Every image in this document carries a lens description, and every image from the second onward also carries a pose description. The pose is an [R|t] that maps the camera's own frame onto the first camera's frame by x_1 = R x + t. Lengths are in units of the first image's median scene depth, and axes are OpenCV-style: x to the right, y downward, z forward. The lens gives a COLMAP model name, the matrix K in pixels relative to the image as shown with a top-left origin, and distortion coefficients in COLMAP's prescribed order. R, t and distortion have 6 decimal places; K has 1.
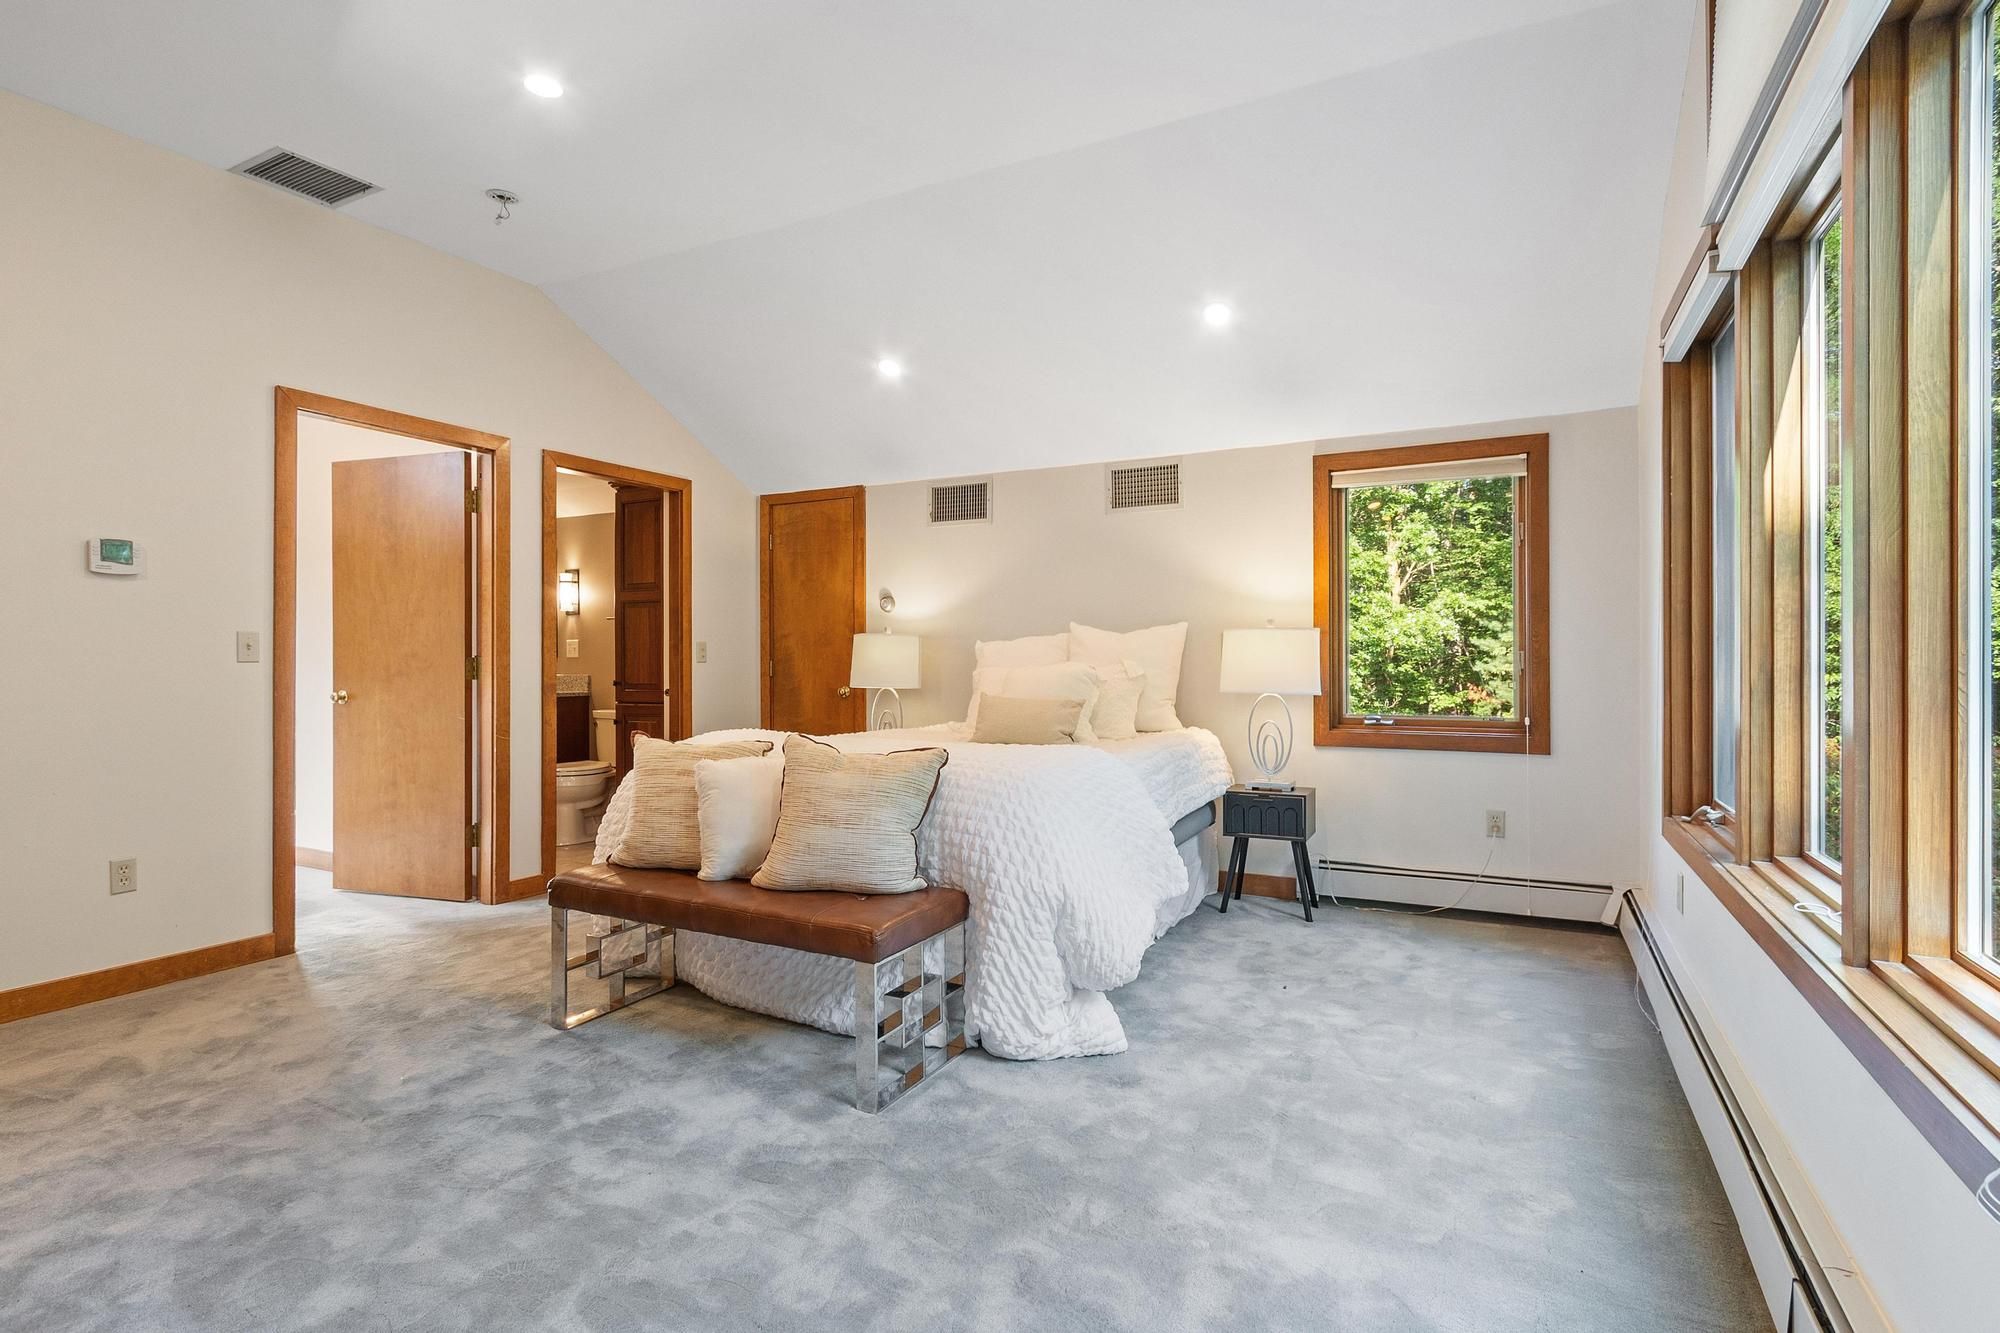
lens RADIAL K [[981.4, 0, 1006.0], [0, 981.4, 668.8], [0, 0, 1]] dist [0.001509, 0.000237]
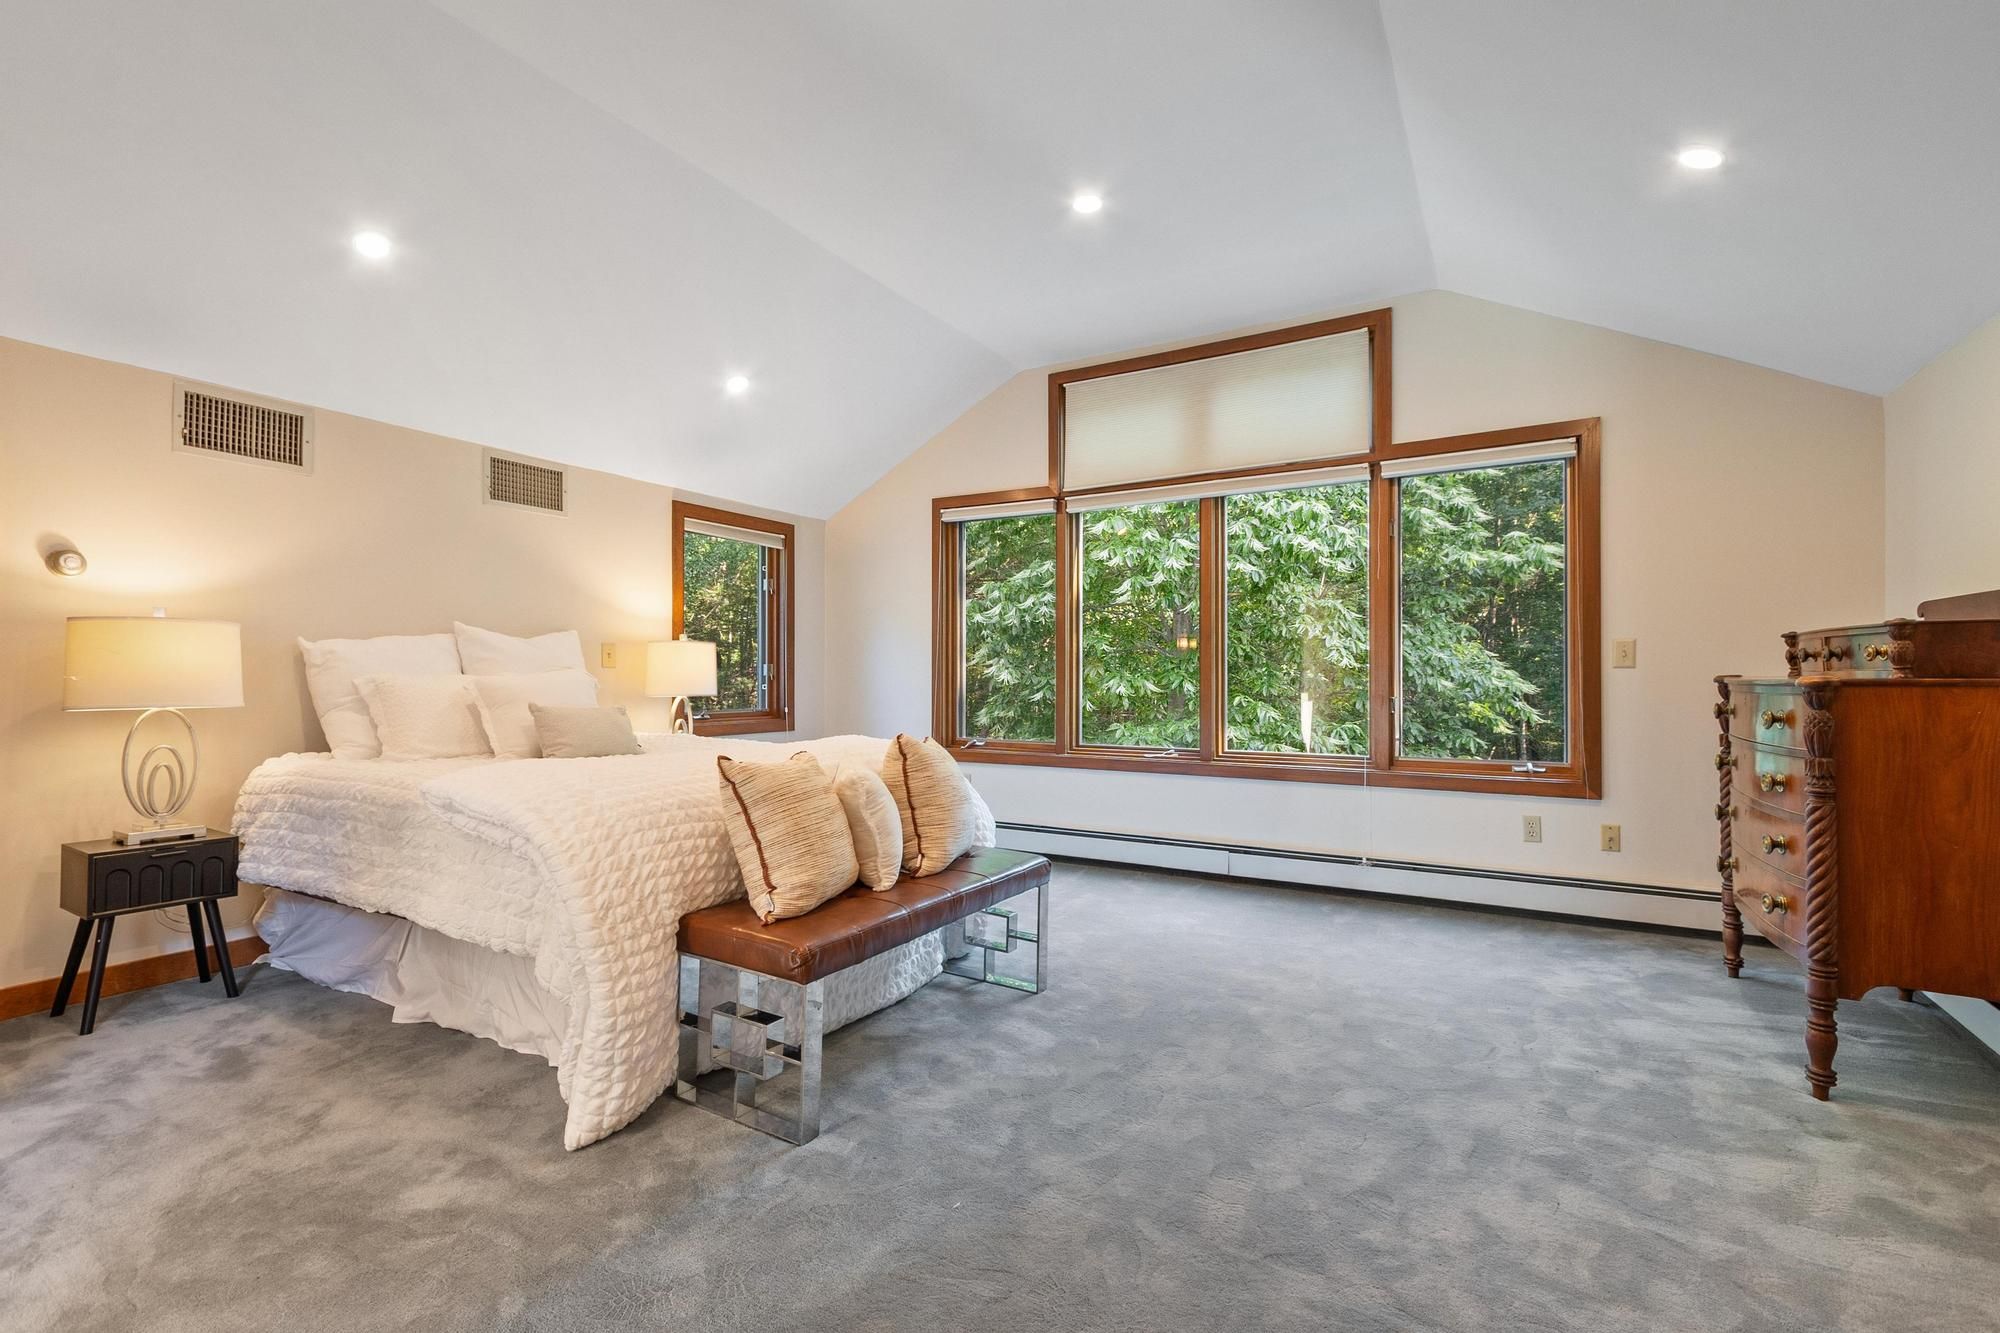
lens RADIAL K [[893.0, 0, 1001.6], [0, 893.0, 668.1], [0, 0, 1]] dist [0.002668, -0.000611]
pose [[0.045505, 0.013314, 0.998875, -0.716639], [0.008796, 0.999867, -0.013728, 0.008220], [-0.998925, 0.009411, 0.045382, 0.513044]]
